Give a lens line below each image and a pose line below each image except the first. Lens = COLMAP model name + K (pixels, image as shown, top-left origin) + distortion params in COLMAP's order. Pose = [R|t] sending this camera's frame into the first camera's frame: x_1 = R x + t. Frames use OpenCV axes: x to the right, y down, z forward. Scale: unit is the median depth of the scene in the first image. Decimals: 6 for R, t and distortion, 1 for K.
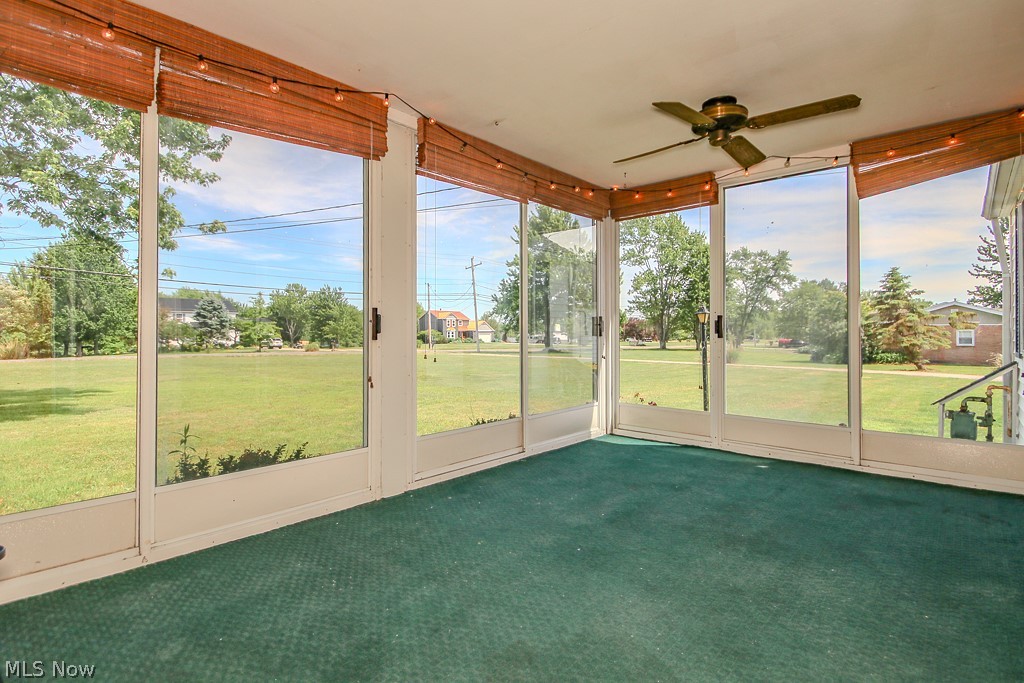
lens RADIAL K [[544.5, 0, 513.8], [0, 544.5, 339.2], [0, 0, 1]] dist [-0.000205, -0.000279]
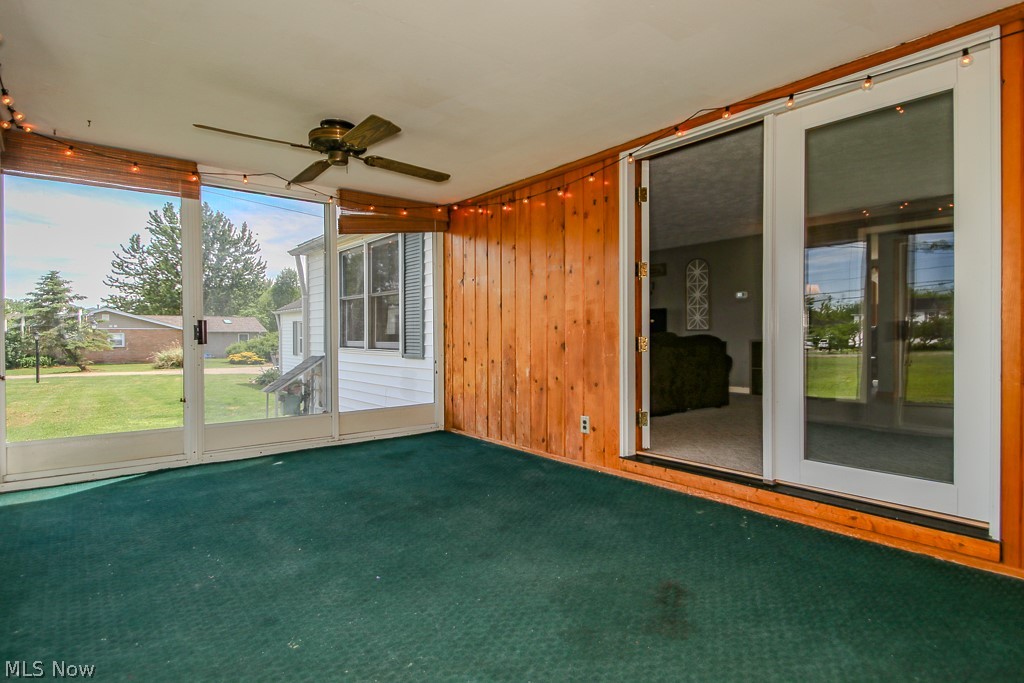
lens RADIAL K [[474.3, 0, 510.1], [0, 474.3, 336.9], [0, 0, 1]] dist [0.002483, -0.000623]
pose [[0.166478, -0.006567, 0.986023, -0.488466], [0.015302, 0.999875, 0.004076, -0.013480], [-0.985926, 0.014409, 0.166558, 0.501295]]
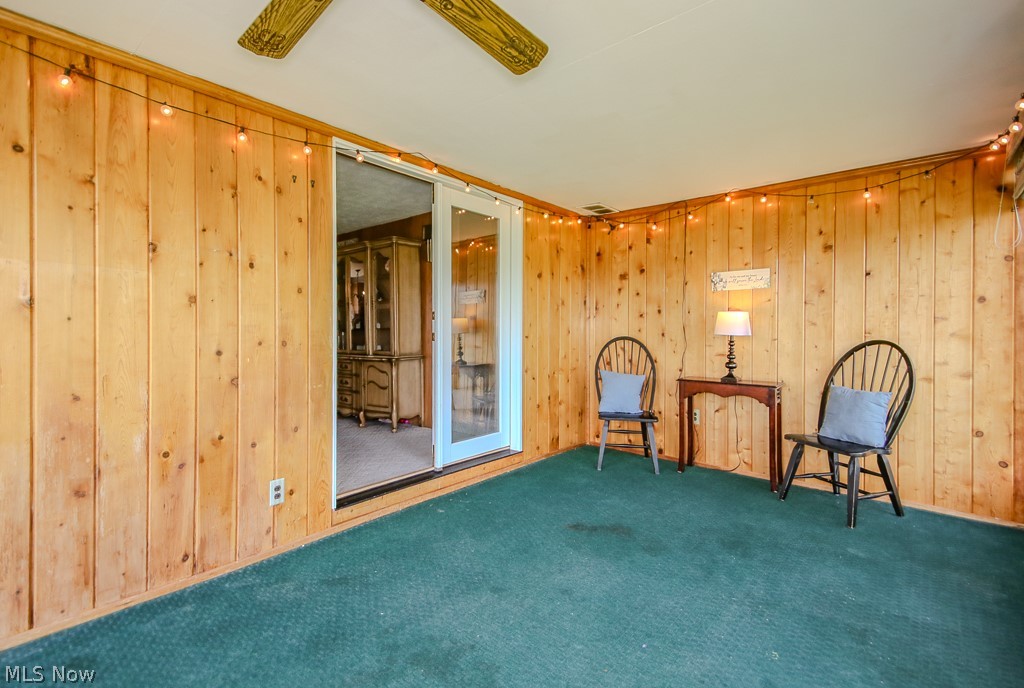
lens RADIAL K [[561.8, 0, 512.3], [0, 561.8, 332.9], [0, 0, 1]] dist [0.026333, -0.000749]
pose [[-0.998520, -0.002019, -0.054351, 0.283882], [-0.002857, 0.999878, 0.015352, -0.071953], [0.054313, 0.015484, -0.998404, 1.423721]]
